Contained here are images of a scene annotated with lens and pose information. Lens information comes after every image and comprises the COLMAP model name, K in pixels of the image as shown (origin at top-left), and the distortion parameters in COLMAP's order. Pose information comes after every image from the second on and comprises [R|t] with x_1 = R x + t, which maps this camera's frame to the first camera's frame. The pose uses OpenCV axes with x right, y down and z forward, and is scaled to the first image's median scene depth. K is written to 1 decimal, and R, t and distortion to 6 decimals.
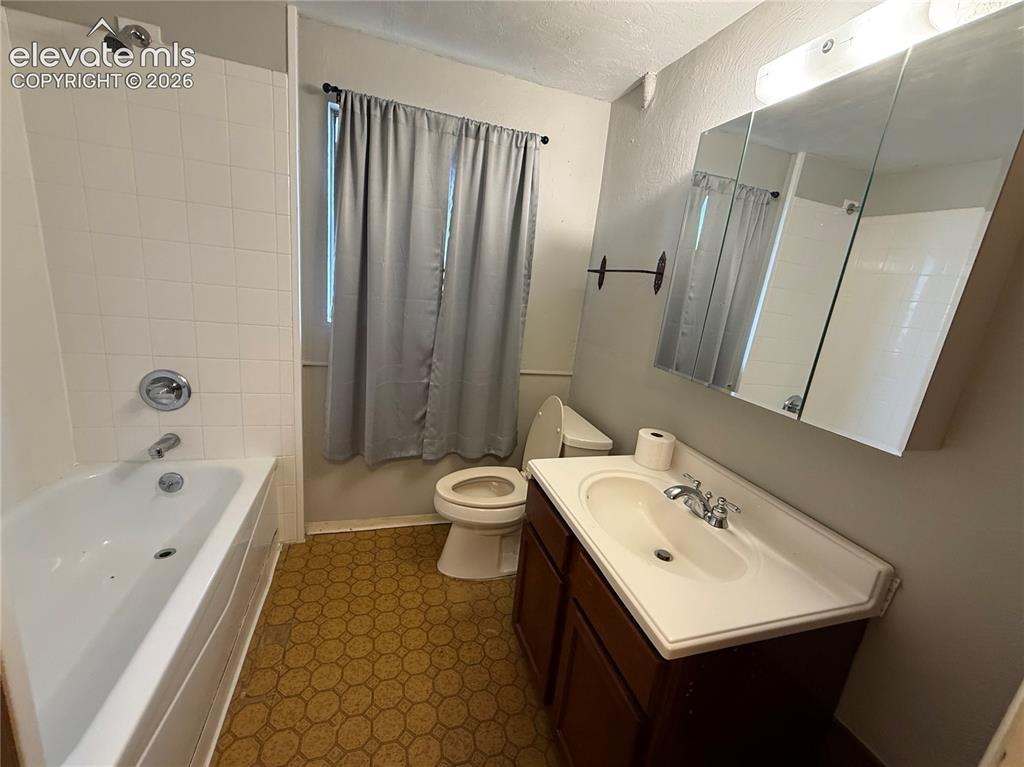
lens RADIAL K [[409.3, 0, 511.8], [0, 409.3, 382.4], [0, 0, 1]] dist [0.004022, 0.000073]
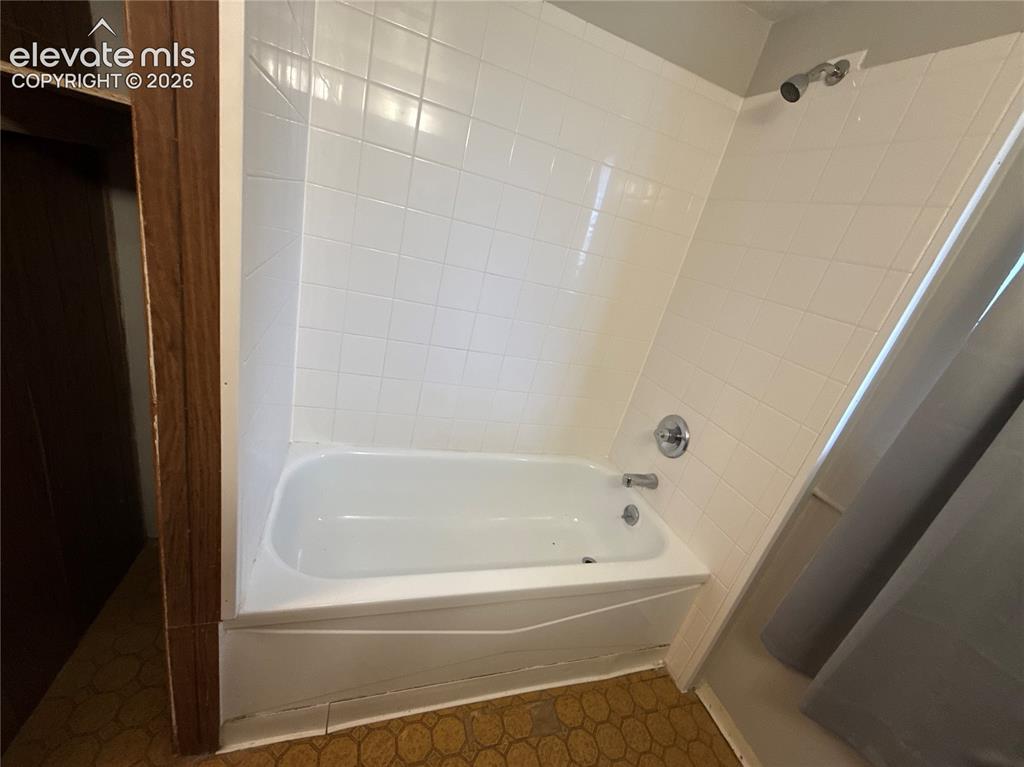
lens RADIAL K [[409.3, 0, 509.4], [0, 409.3, 382.7], [0, 0, 1]] dist [0.004022, 0.000073]
pose [[0.021459, 0.253391, -0.967126, 0.067007], [-0.458519, 0.862110, 0.215702, -0.123823], [0.888426, 0.438817, 0.134684, 0.461323]]
